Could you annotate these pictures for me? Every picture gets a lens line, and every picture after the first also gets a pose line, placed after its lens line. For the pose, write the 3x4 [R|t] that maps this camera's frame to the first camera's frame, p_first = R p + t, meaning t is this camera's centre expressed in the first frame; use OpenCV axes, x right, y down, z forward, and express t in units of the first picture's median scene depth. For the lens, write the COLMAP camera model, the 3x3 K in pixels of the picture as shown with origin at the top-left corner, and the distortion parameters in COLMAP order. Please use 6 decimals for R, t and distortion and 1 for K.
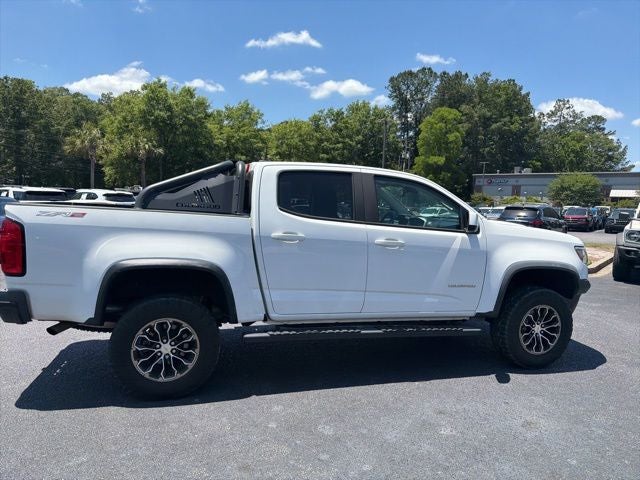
lens RADIAL K [[453.0, 0, 322.2], [0, 453.0, 250.4], [0, 0, 1]] dist [0.036761, -0.037721]
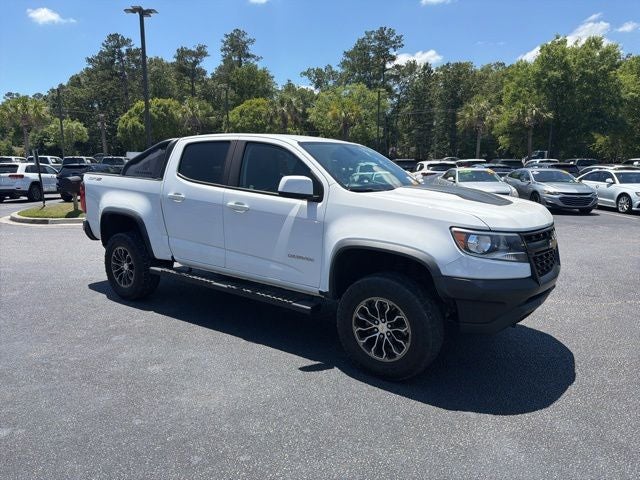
lens RADIAL K [[453.0, 0, 322.2], [0, 453.0, 250.4], [0, 0, 1]] dist [0.036761, -0.037721]
pose [[0.625086, 0.119574, -0.771343, 0.988942], [-0.068758, 0.992790, 0.098182, -0.028241], [0.777522, -0.008336, 0.628801, 0.435028]]
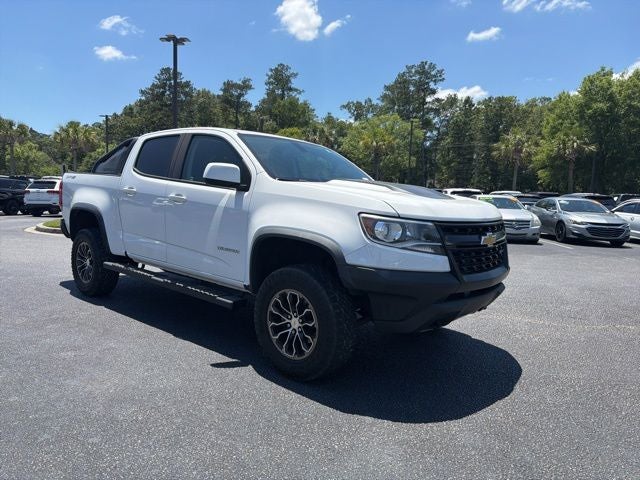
lens RADIAL K [[455.2, 0, 314.2], [0, 455.2, 250.8], [0, 0, 1]] dist [0.039264, -0.038492]
pose [[0.542114, 0.092014, -0.835252, 1.081923], [-0.106588, 0.993488, 0.040265, 0.025640], [0.833517, 0.067200, 0.548391, 0.621861]]
